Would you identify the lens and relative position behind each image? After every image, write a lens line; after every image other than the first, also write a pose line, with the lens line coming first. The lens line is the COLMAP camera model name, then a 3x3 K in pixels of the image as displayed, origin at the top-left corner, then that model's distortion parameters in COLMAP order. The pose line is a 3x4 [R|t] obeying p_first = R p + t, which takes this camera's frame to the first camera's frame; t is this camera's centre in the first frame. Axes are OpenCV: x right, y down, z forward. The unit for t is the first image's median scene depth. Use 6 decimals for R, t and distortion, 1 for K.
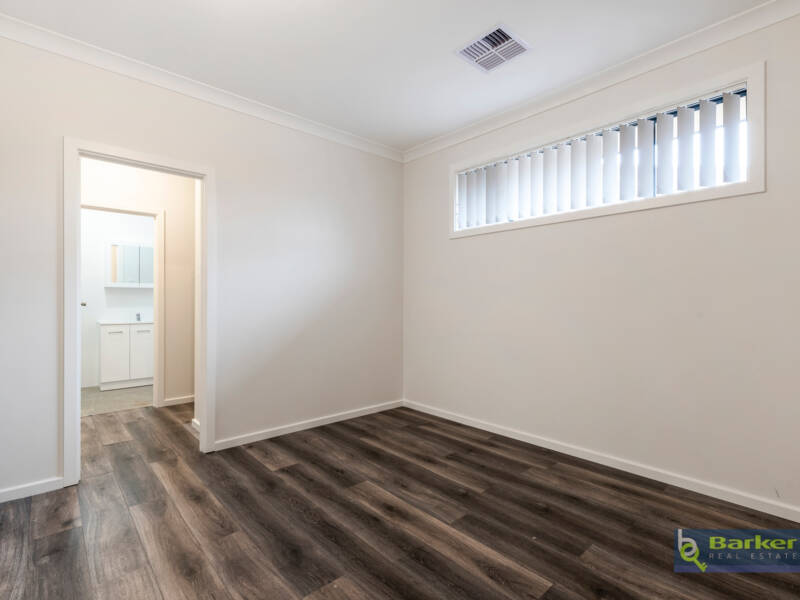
lens RADIAL K [[390.2, 0, 399.9], [0, 390.2, 301.4], [0, 0, 1]] dist [0.000335, -0.000434]
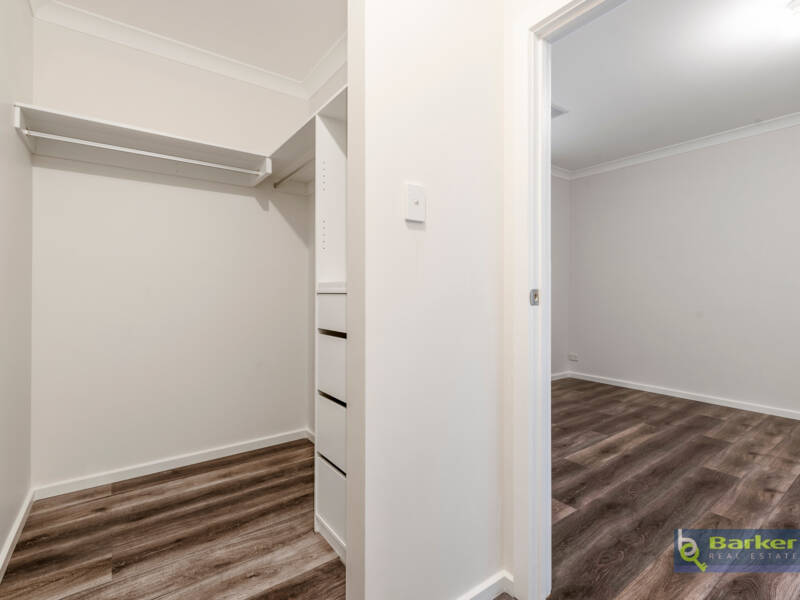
lens RADIAL K [[390.2, 0, 400.0], [0, 390.2, 296.5], [0, 0, 1]] dist [0.000335, -0.000434]
pose [[0.109177, -0.015133, 0.993907, -1.425181], [0.001465, 0.999885, 0.015063, 0.004117], [-0.994021, -0.000188, 0.109187, 1.603956]]
